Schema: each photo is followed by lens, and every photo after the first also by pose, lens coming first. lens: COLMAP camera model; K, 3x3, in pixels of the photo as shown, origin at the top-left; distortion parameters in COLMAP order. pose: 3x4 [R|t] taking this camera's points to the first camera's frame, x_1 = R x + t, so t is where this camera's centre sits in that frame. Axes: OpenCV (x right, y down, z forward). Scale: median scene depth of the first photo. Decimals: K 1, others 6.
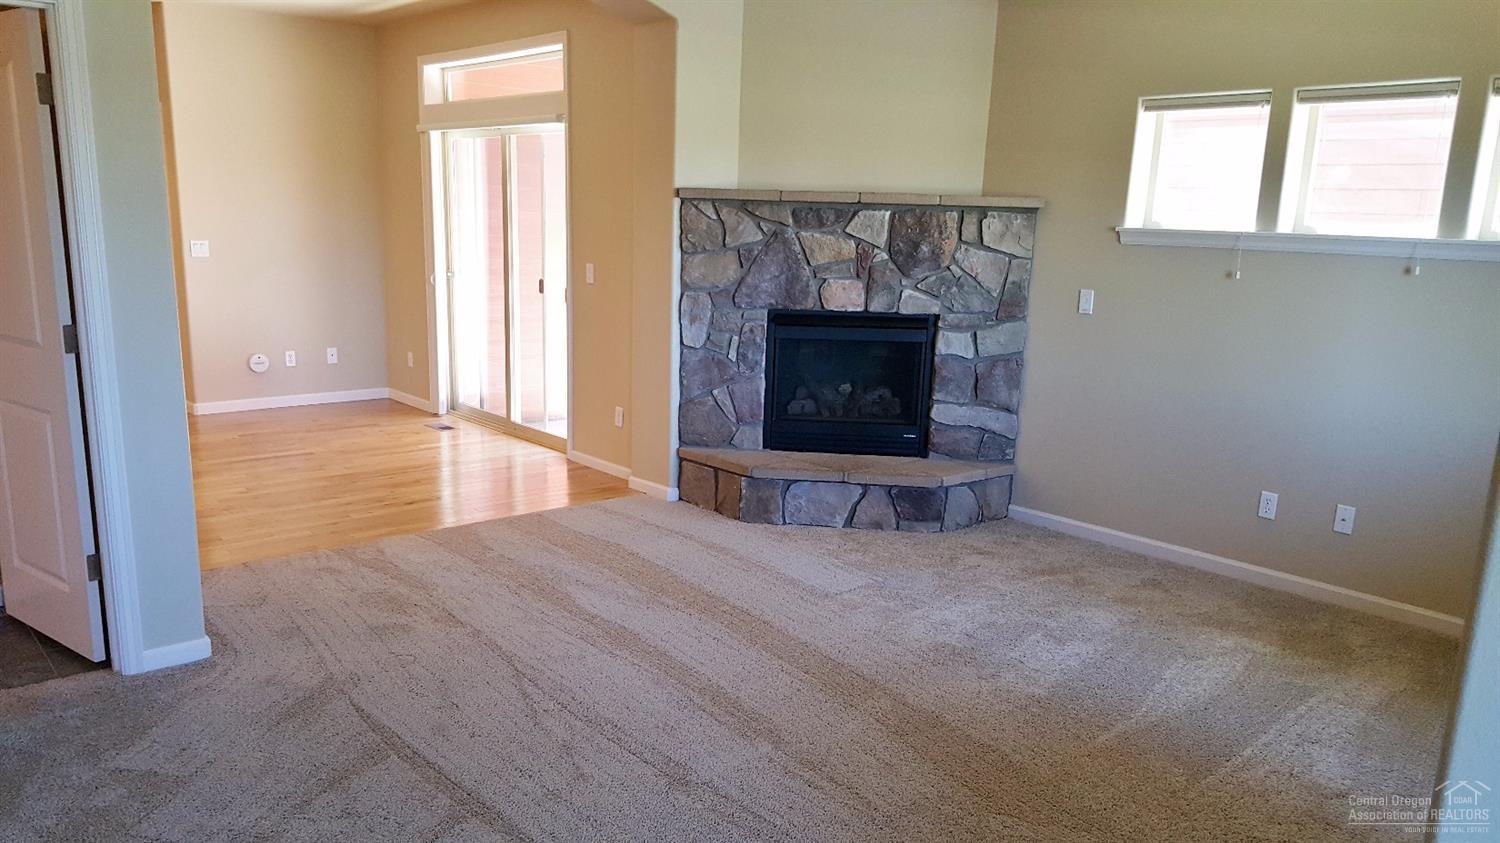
lens RADIAL K [[1210.9, 0, 801.2], [0, 1210.9, 480.9], [0, 0, 1]] dist [0.046303, -0.006415]
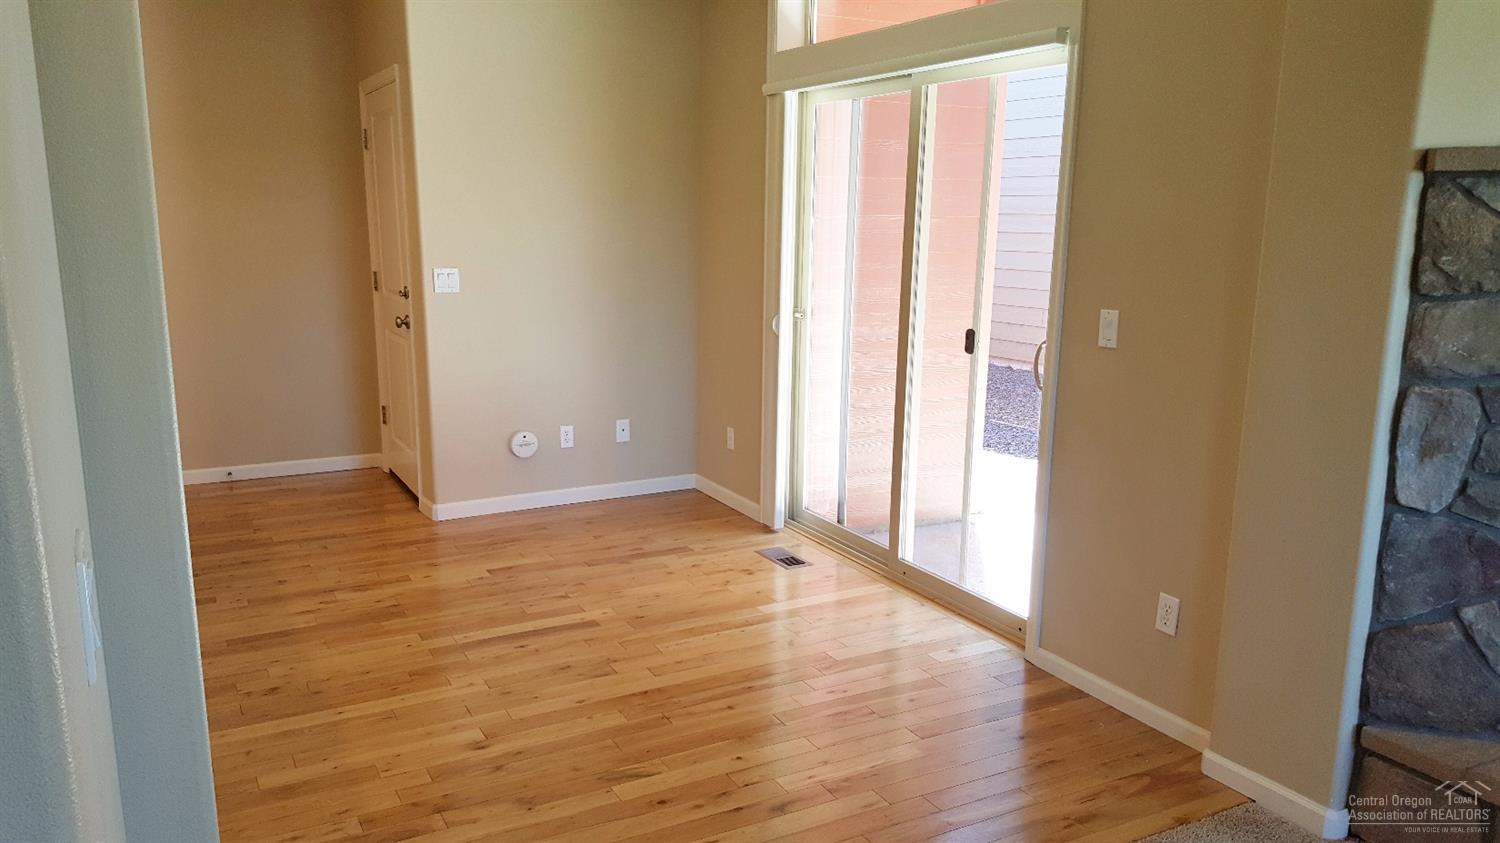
lens RADIAL K [[1091.4, 0, 751.9], [0, 1091.4, 442.4], [0, 0, 1]] dist [0.106905, -0.155105]
pose [[0.974730, 0.029407, -0.221441, -0.223298], [-0.032883, 0.999387, -0.012023, -0.115255], [0.220952, 0.019000, 0.975100, 0.523452]]
